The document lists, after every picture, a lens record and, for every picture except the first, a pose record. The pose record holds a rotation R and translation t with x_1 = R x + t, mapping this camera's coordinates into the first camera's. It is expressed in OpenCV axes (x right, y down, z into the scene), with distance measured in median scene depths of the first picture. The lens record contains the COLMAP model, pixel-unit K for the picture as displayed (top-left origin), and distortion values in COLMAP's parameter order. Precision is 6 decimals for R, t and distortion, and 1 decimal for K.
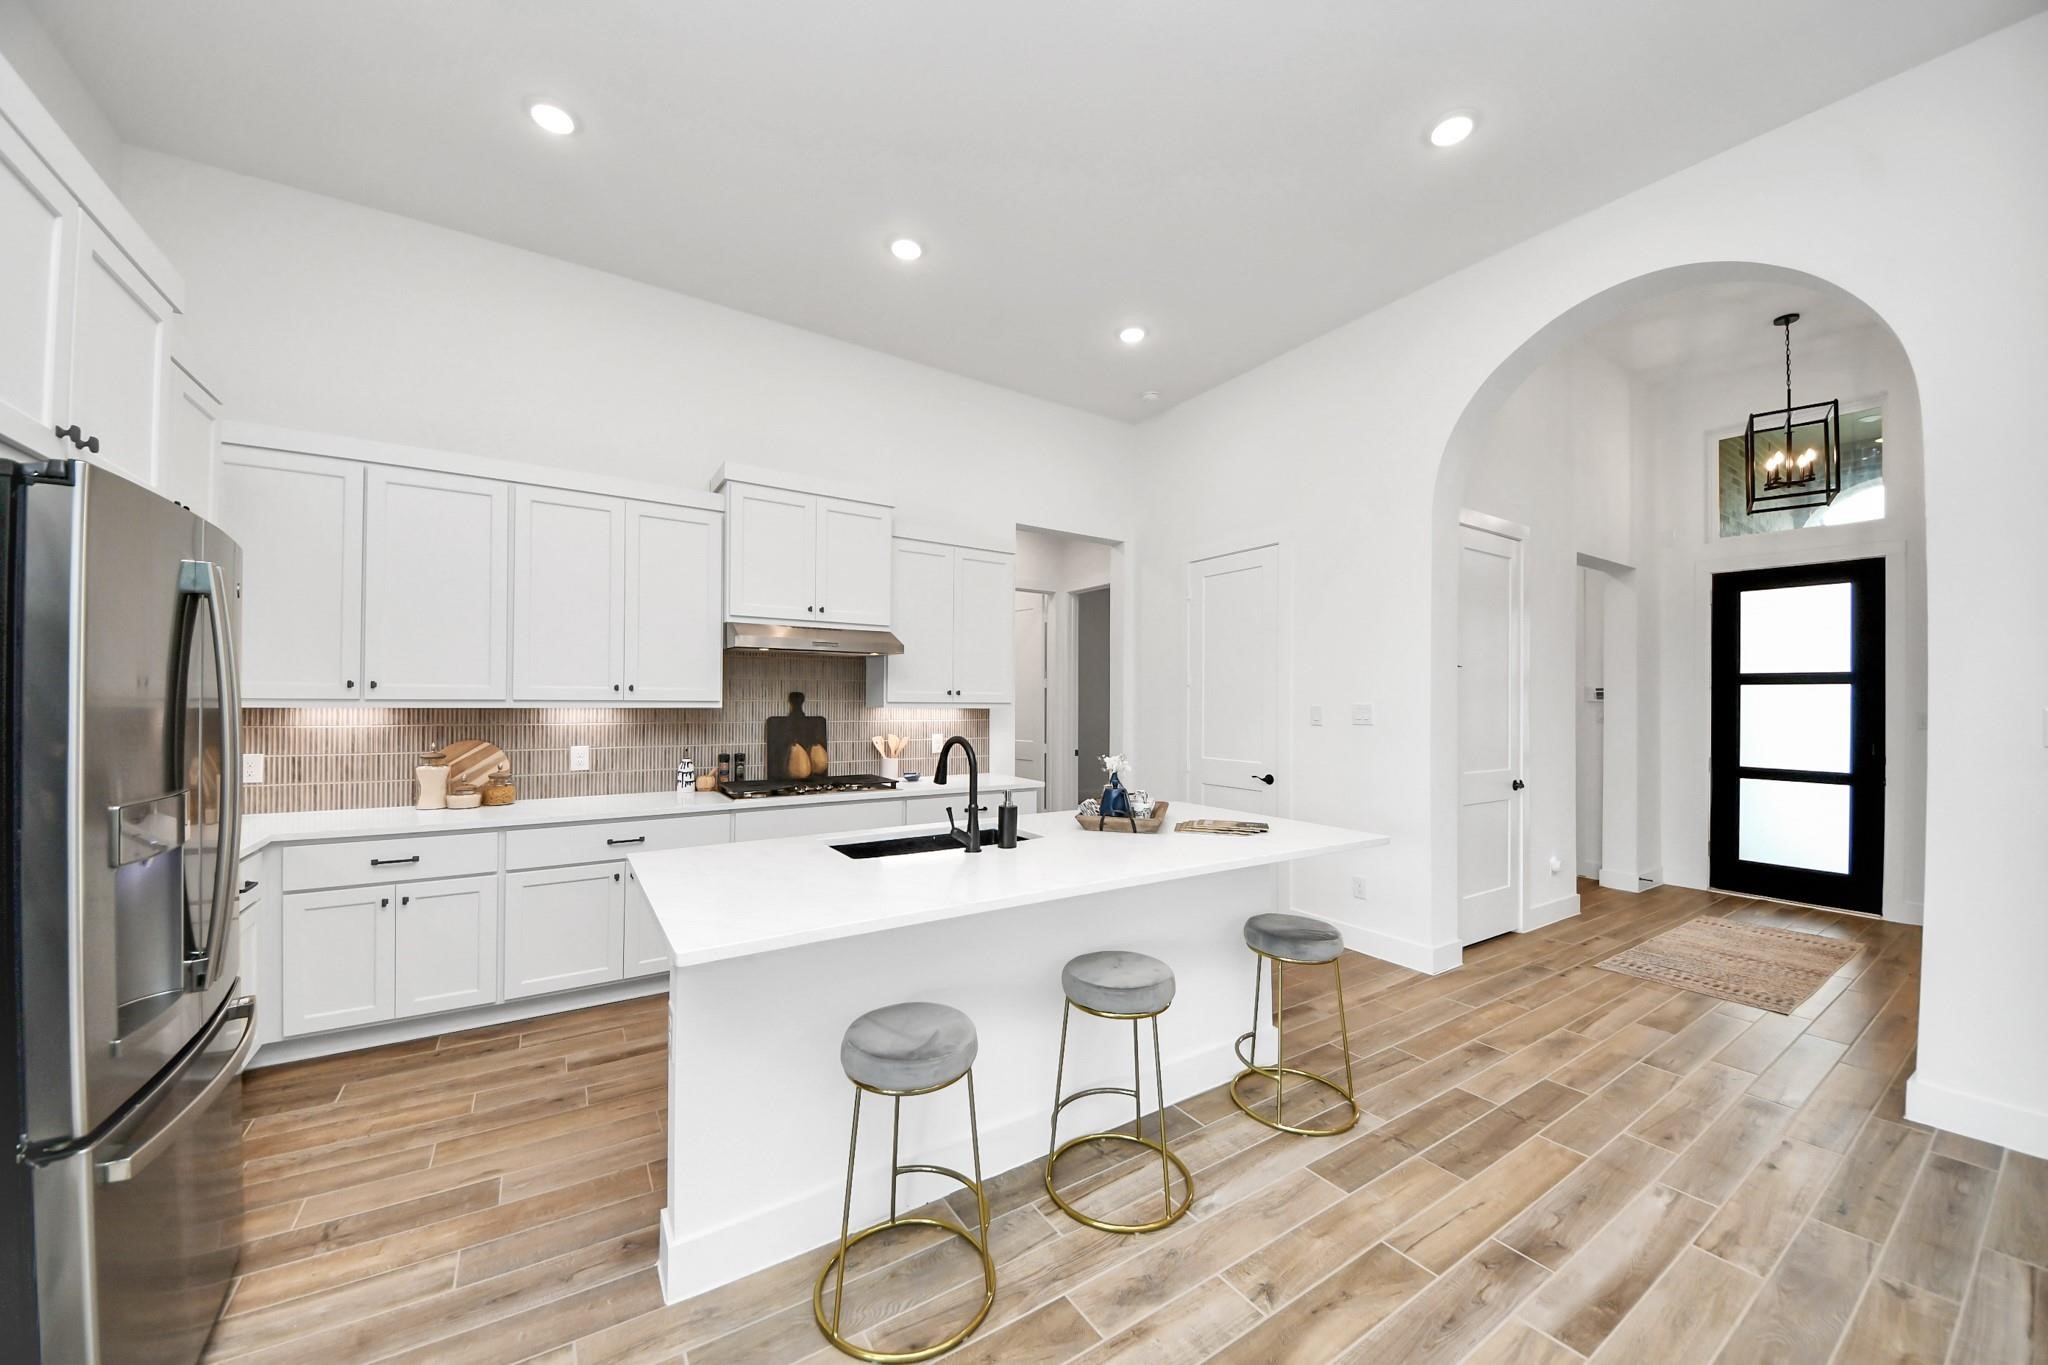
lens RADIAL K [[742.5, 0, 1015.5], [0, 742.5, 699.0], [0, 0, 1]] dist [0.007668, -0.011136]
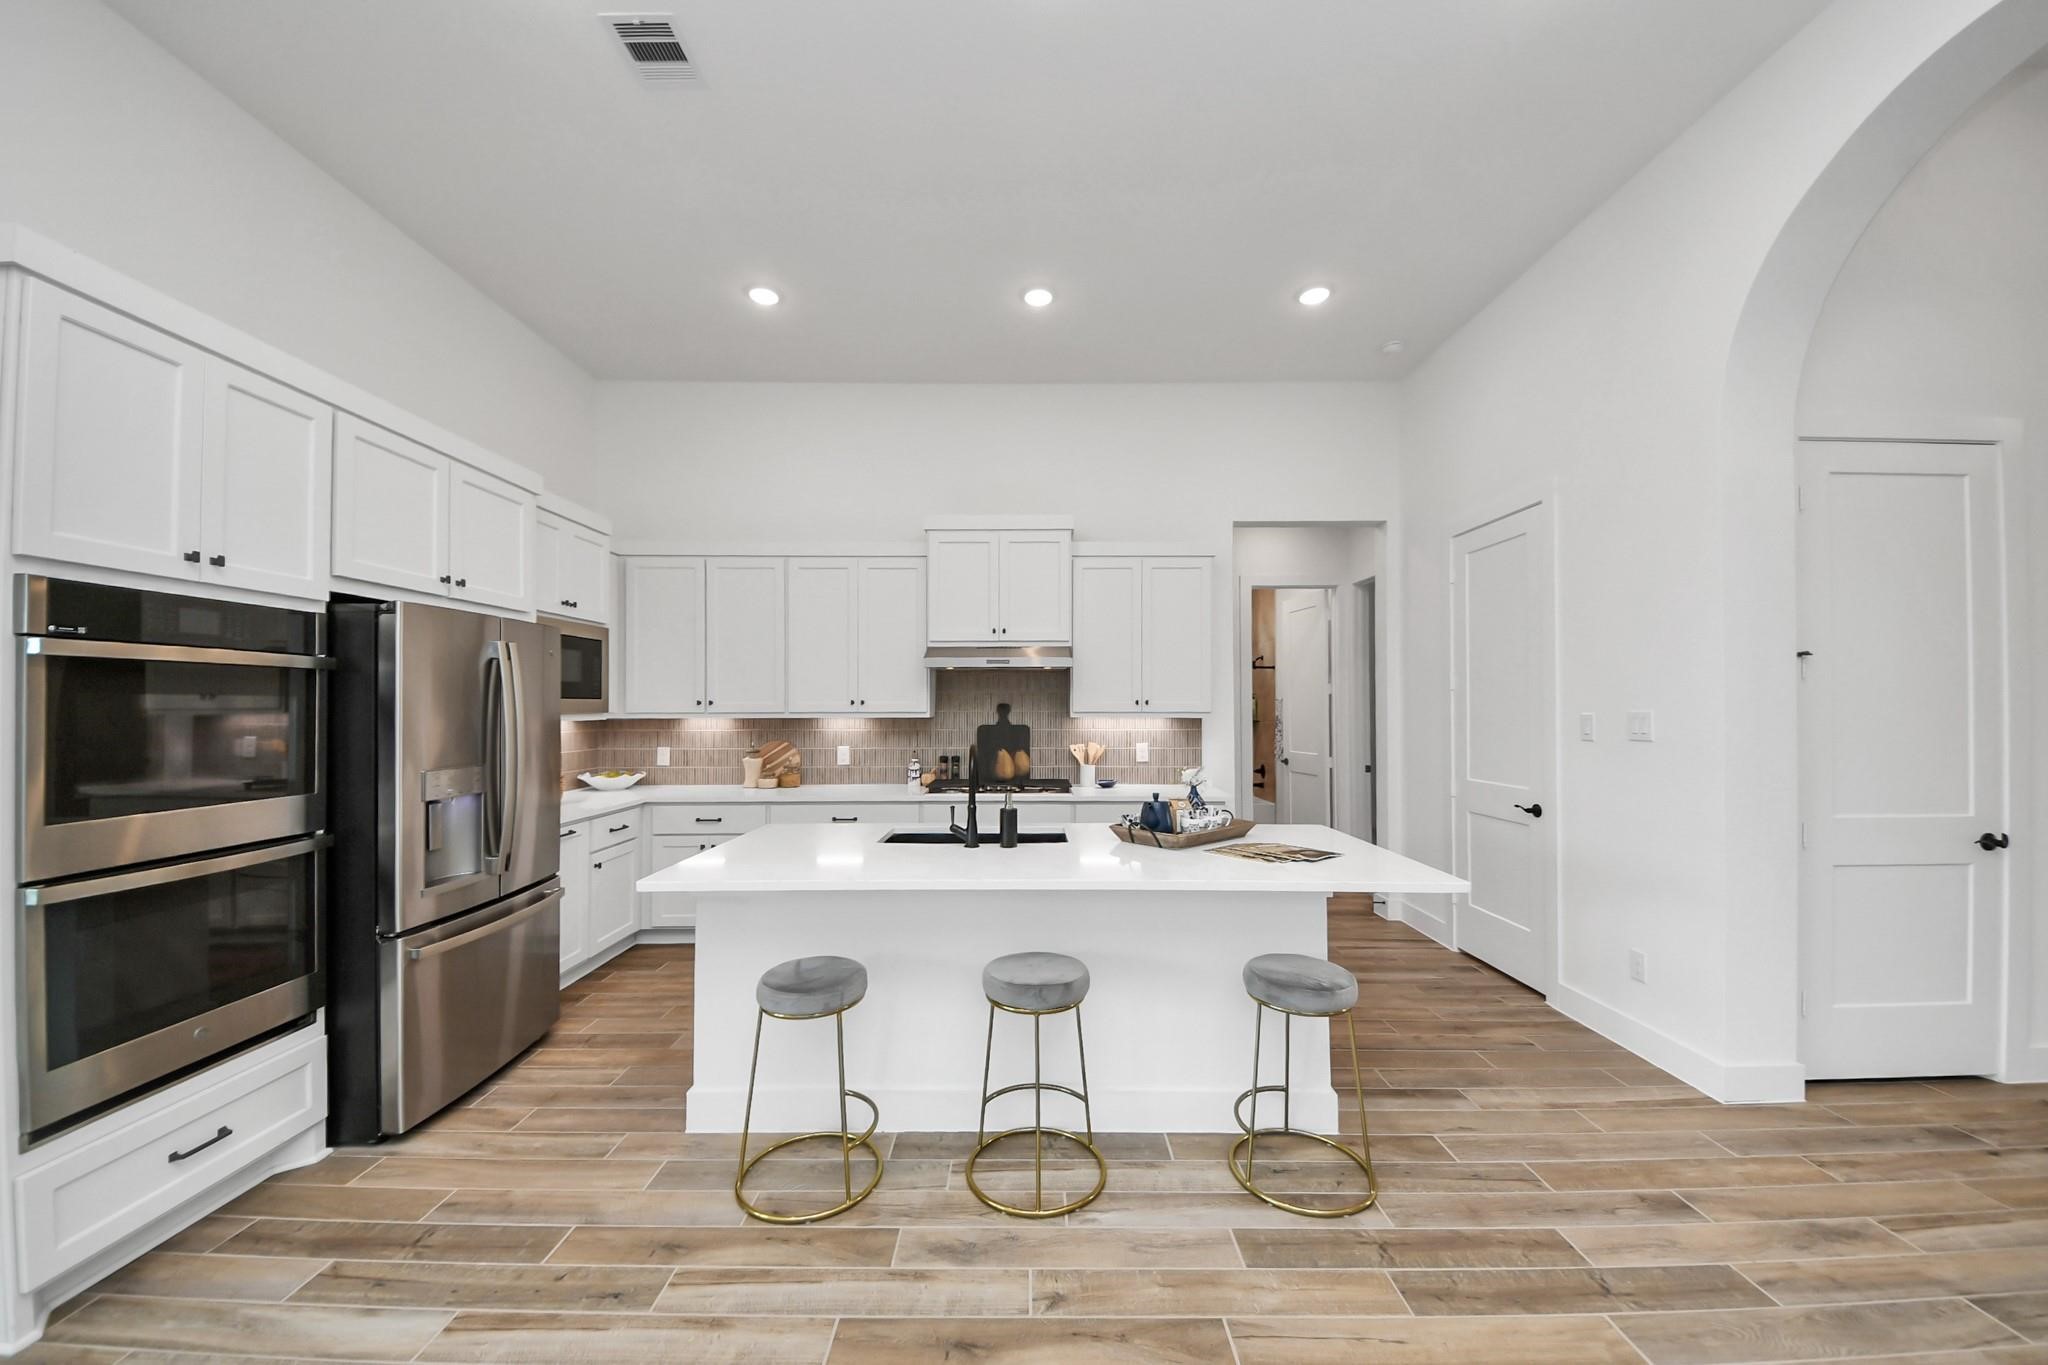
lens RADIAL K [[754.6, 0, 1017.1], [0, 754.6, 695.6], [0, 0, 1]] dist [0.020787, -0.016244]
pose [[0.835799, -0.017144, -0.548767, 0.411252], [0.007949, 0.999785, -0.019128, 0.001106], [0.548977, 0.011625, 0.835756, 0.050296]]
